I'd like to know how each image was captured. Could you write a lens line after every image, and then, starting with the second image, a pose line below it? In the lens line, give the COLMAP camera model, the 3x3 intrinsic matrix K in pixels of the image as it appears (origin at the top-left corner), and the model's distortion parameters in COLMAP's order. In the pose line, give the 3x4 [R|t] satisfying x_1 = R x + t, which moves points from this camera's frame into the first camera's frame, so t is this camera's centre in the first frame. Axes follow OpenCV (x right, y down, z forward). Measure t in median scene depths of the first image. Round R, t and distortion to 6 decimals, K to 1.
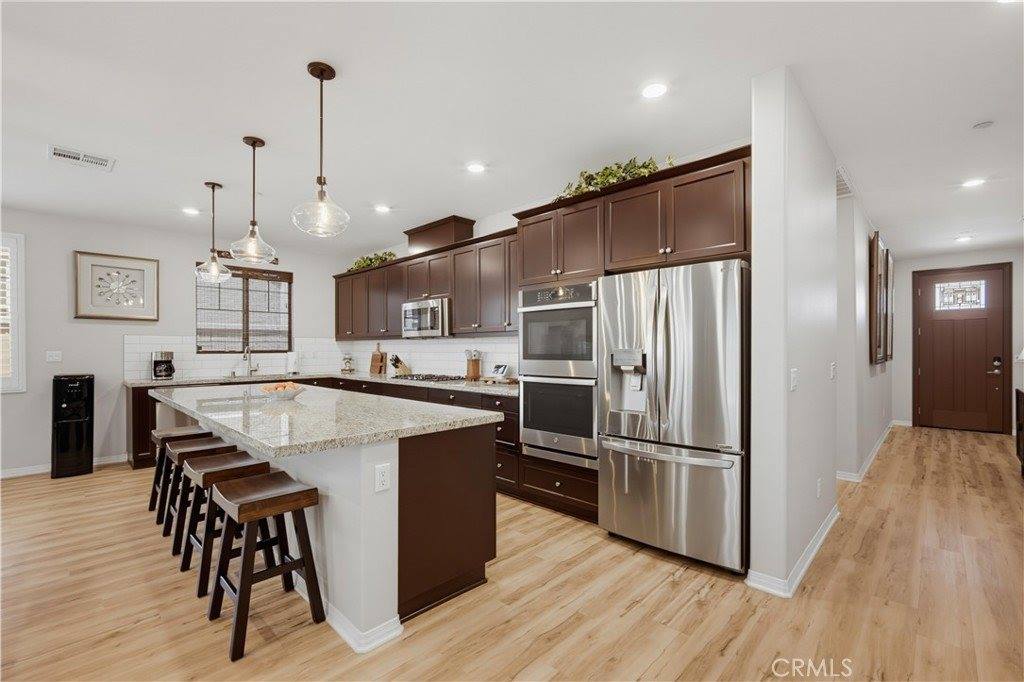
lens RADIAL K [[443.9, 0, 514.2], [0, 443.9, 347.0], [0, 0, 1]] dist [-0.003727, 0.000566]
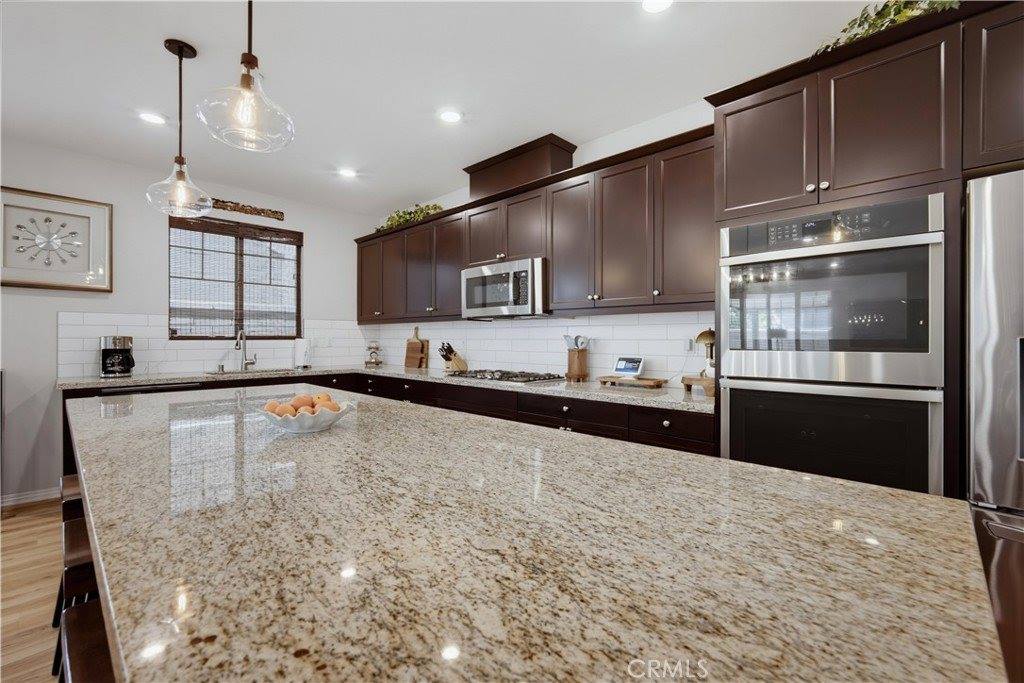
lens RADIAL K [[446.4, 0, 515.0], [0, 446.4, 338.7], [0, 0, 1]] dist [-0.000393, -0.000031]
pose [[0.999983, 0.003945, 0.004288, -0.176184], [-0.003956, 0.999989, 0.002552, 0.009651], [-0.004278, -0.002569, 0.999988, 0.300866]]
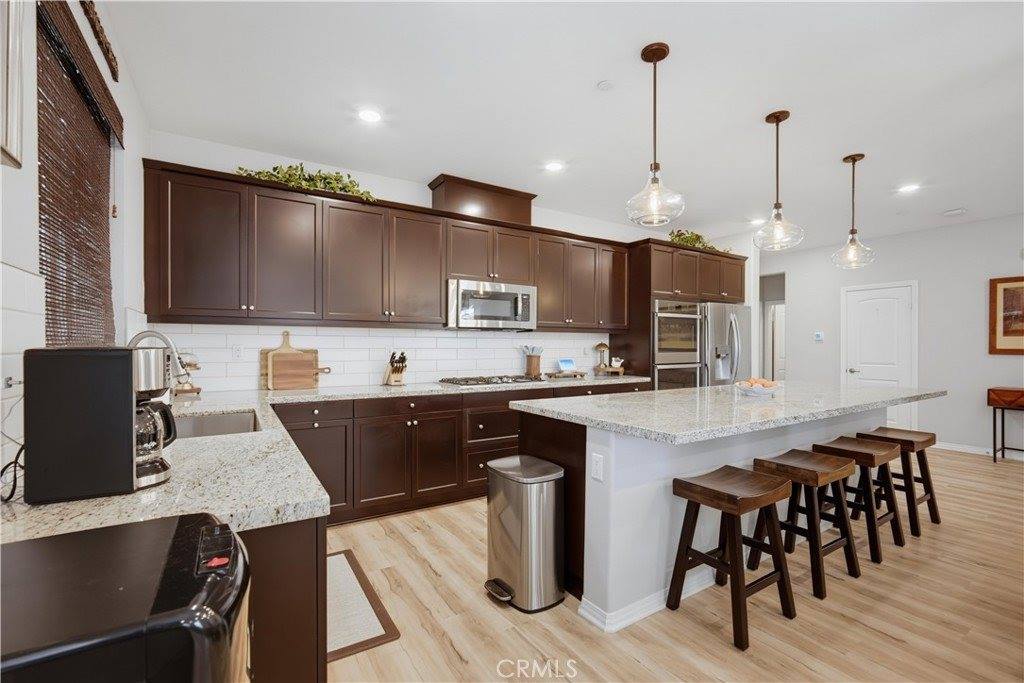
lens RADIAL K [[443.9, 0, 514.2], [0, 443.9, 347.5], [0, 0, 1]] dist [-0.003727, 0.000566]
pose [[0.236241, -0.000746, 0.971694, -0.930682], [-0.005416, 0.999983, 0.002084, 0.008663], [-0.971679, -0.005755, 0.236233, 0.760518]]
